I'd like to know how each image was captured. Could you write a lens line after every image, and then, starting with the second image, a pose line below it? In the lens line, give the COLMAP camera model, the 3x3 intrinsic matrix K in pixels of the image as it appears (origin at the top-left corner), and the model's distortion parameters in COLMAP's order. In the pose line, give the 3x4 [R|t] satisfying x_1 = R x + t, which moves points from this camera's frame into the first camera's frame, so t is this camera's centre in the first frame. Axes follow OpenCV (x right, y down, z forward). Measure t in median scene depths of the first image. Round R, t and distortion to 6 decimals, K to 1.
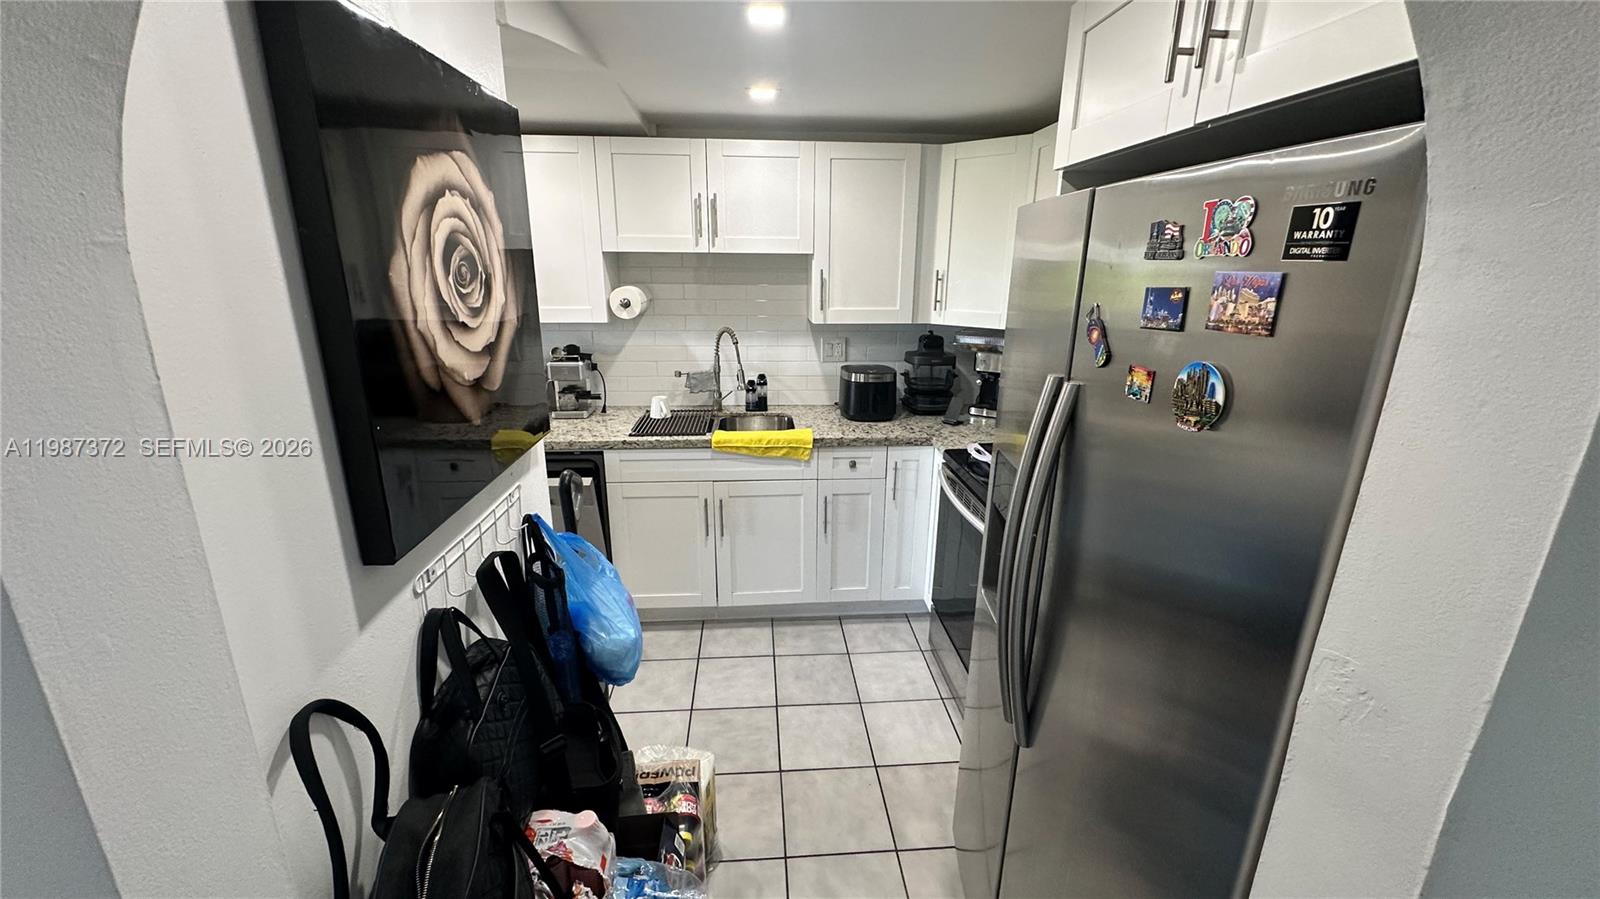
lens RADIAL K [[639.2, 0, 798.6], [0, 639.2, 450.3], [0, 0, 1]] dist [-0.000450, 0.000507]
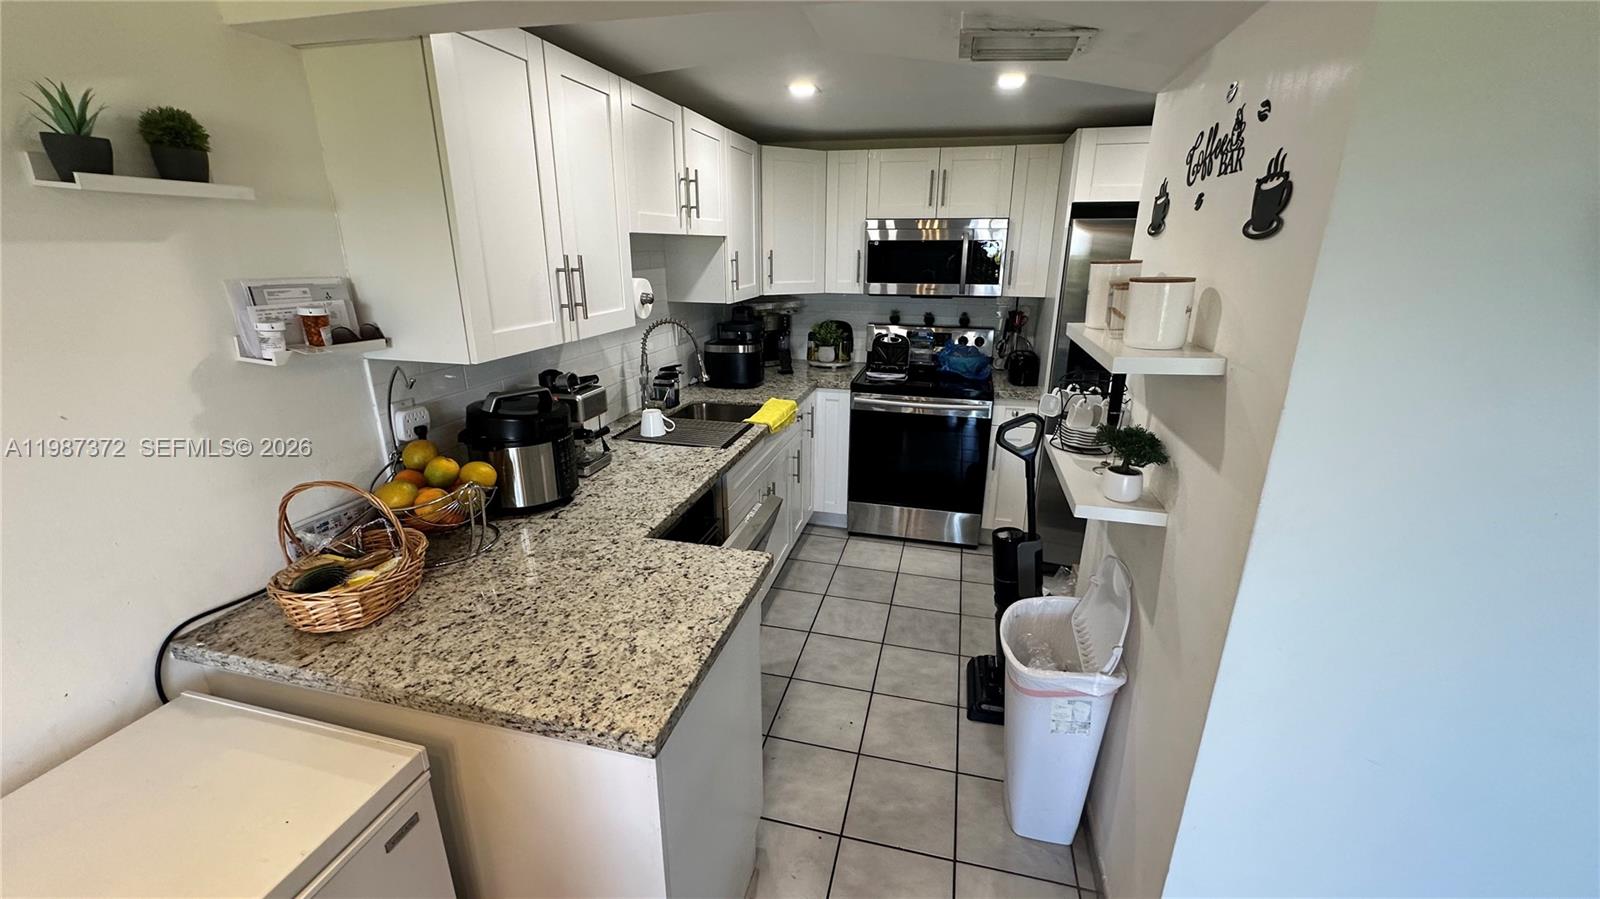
lens RADIAL K [[639.2, 0, 797.5], [0, 639.2, 448.0], [0, 0, 1]] dist [-0.000450, 0.000507]
pose [[0.312252, -0.296520, 0.902538, -1.006699], [0.262753, 0.939936, 0.217902, -0.183739], [-0.912940, 0.169104, 0.371408, 0.582339]]
